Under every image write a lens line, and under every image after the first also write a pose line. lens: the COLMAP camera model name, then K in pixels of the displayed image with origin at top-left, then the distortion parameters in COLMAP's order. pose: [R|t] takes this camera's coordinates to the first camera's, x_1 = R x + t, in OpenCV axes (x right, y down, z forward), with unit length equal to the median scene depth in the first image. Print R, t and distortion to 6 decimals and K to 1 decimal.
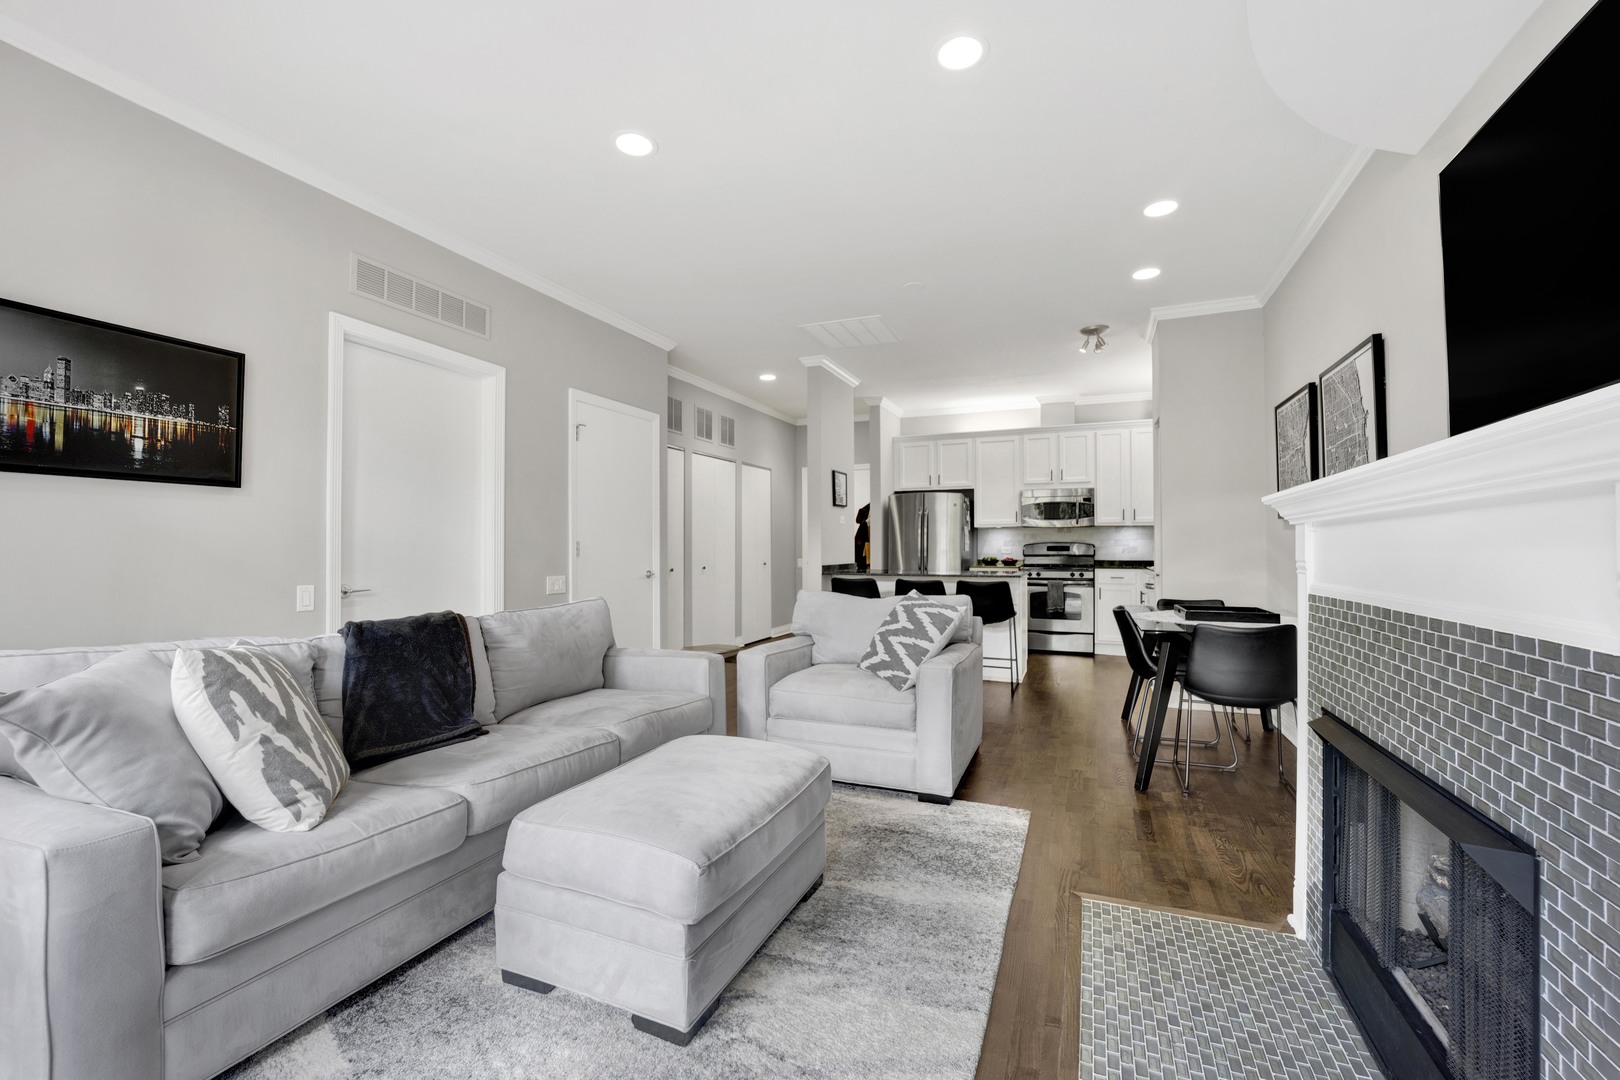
lens RADIAL K [[661.0, 0, 799.5], [0, 661.0, 537.9], [0, 0, 1]] dist [-0.022259, -0.000157]
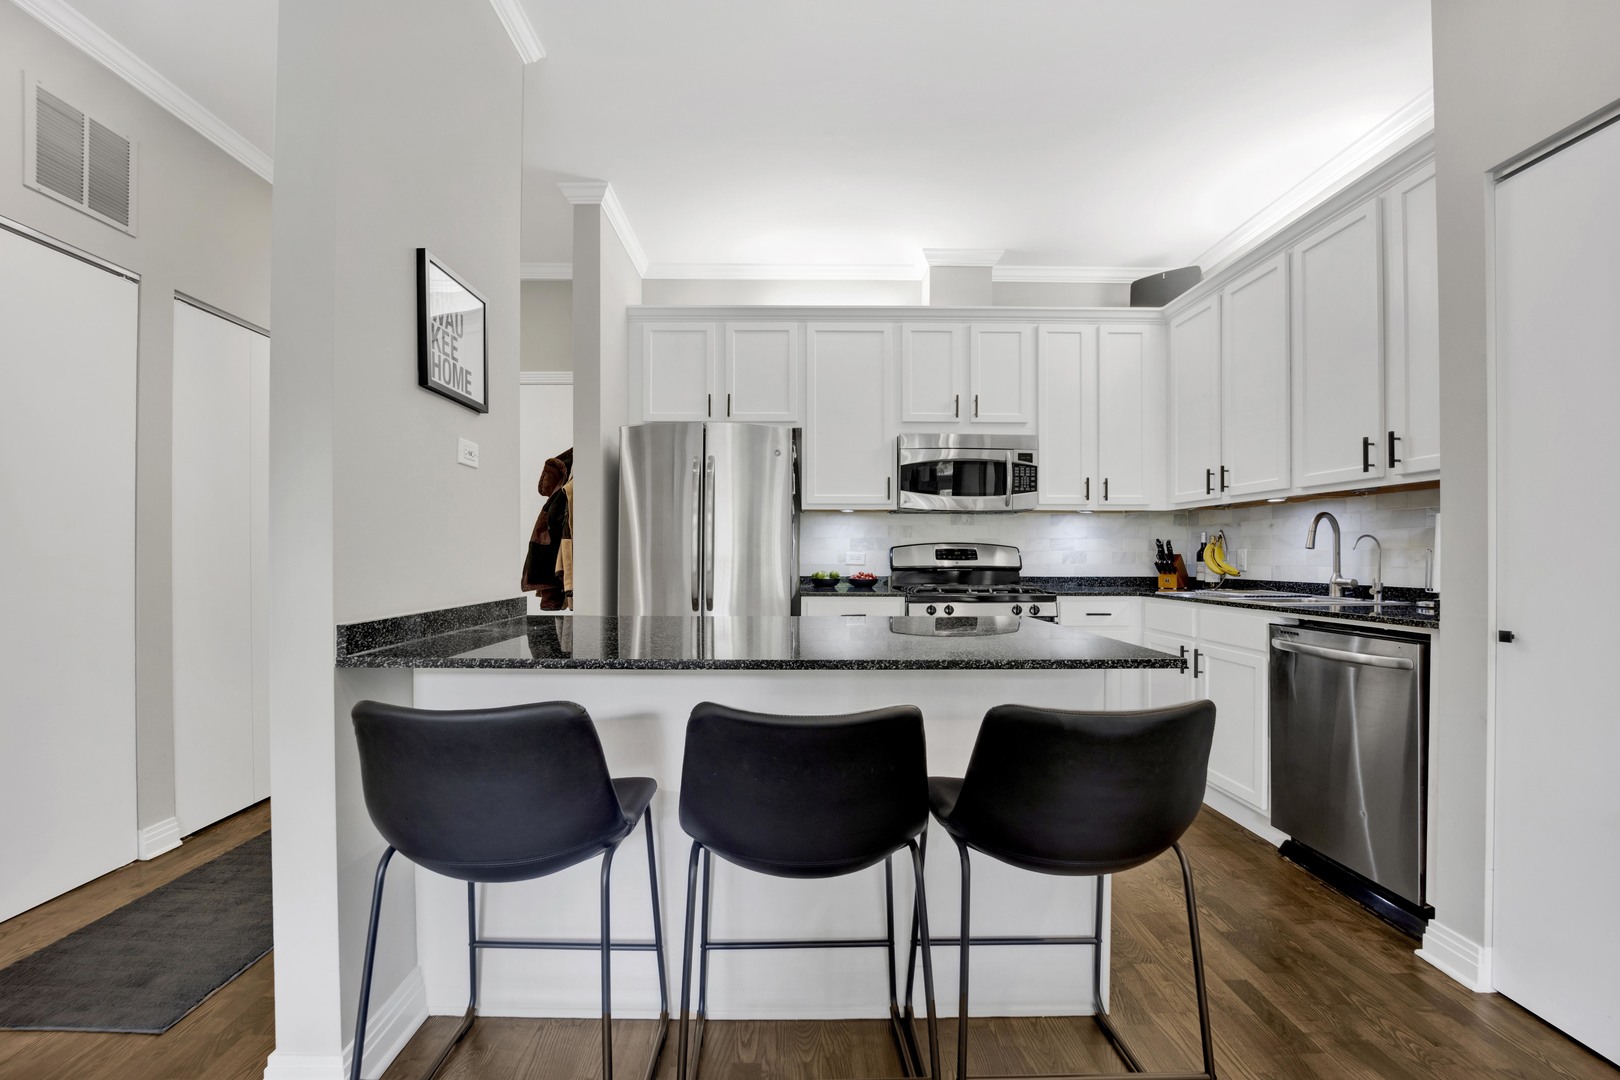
lens RADIAL K [[688.4, 0, 805.5], [0, 688.4, 550.7], [0, 0, 1]] dist [-0.019999, 0.000045]
pose [[0.906387, 0.004938, 0.422420, 0.120038], [-0.007998, 0.999953, 0.005473, 0.021319], [-0.422373, -0.008339, 0.906384, 1.106867]]
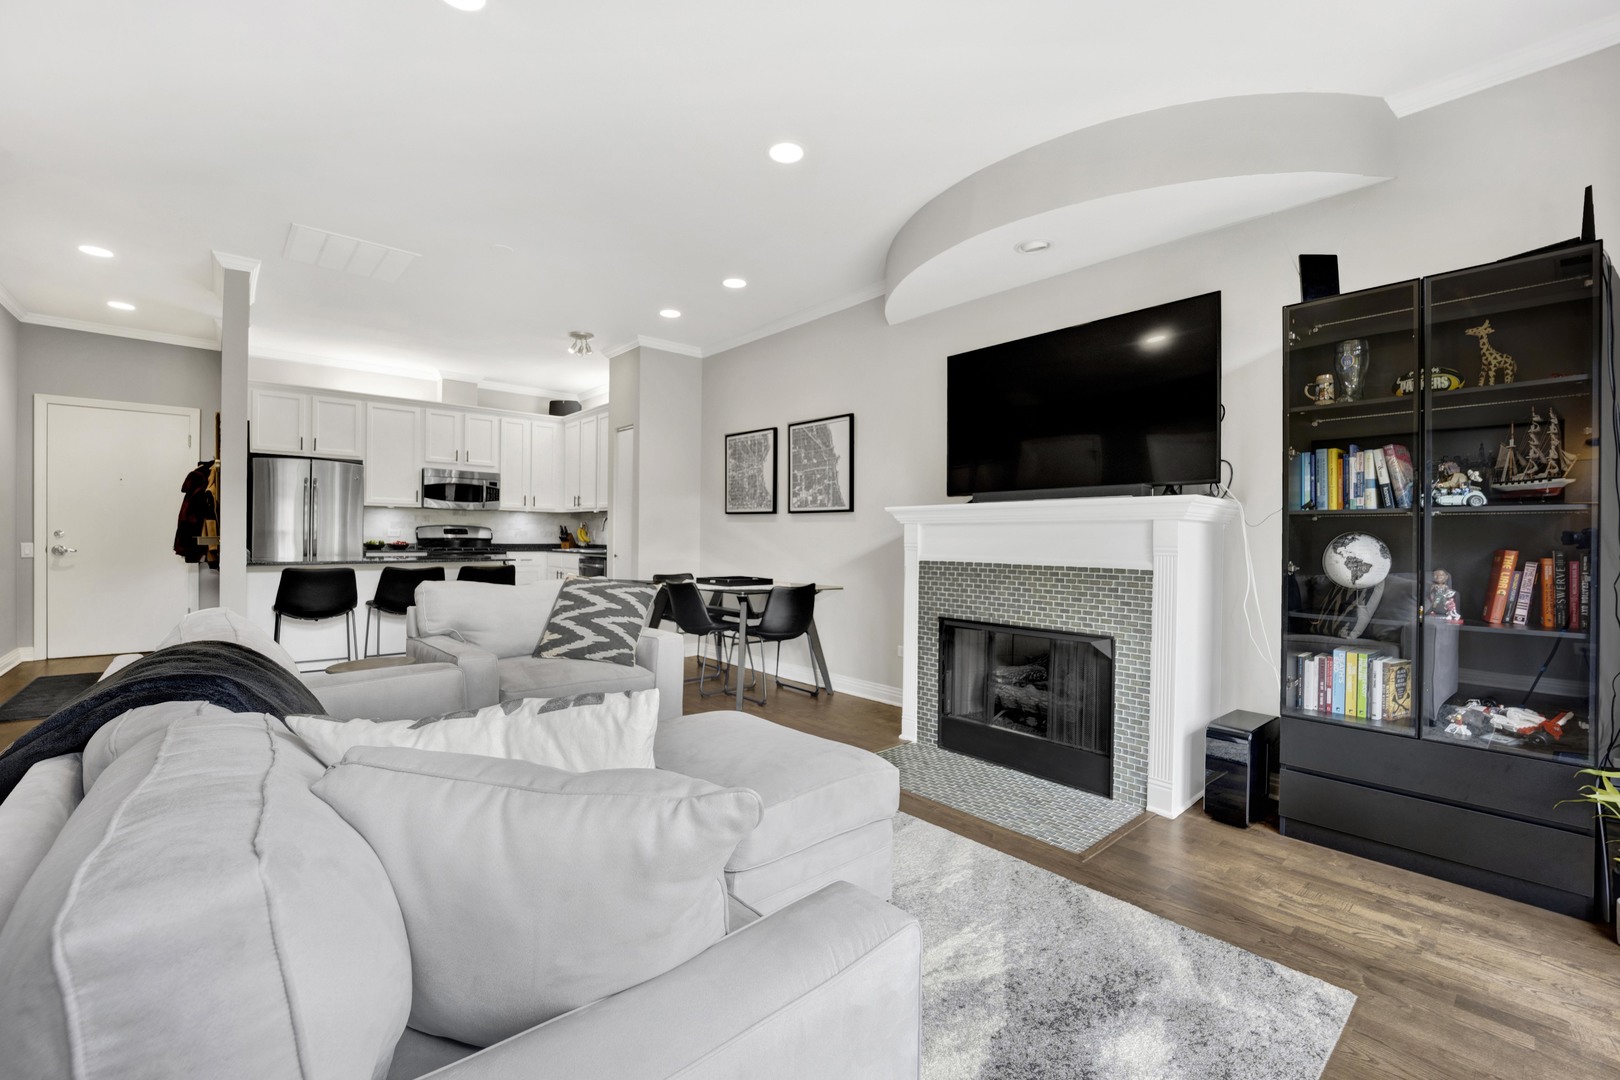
lens RADIAL K [[688.4, 0, 800.3], [0, 688.4, 535.8], [0, 0, 1]] dist [-0.019999, 0.000045]
pose [[0.440608, 0.006127, 0.897679, -0.558436], [-0.026543, 0.999628, 0.006205, 0.004597], [-0.897307, -0.026561, 0.440607, 0.203325]]
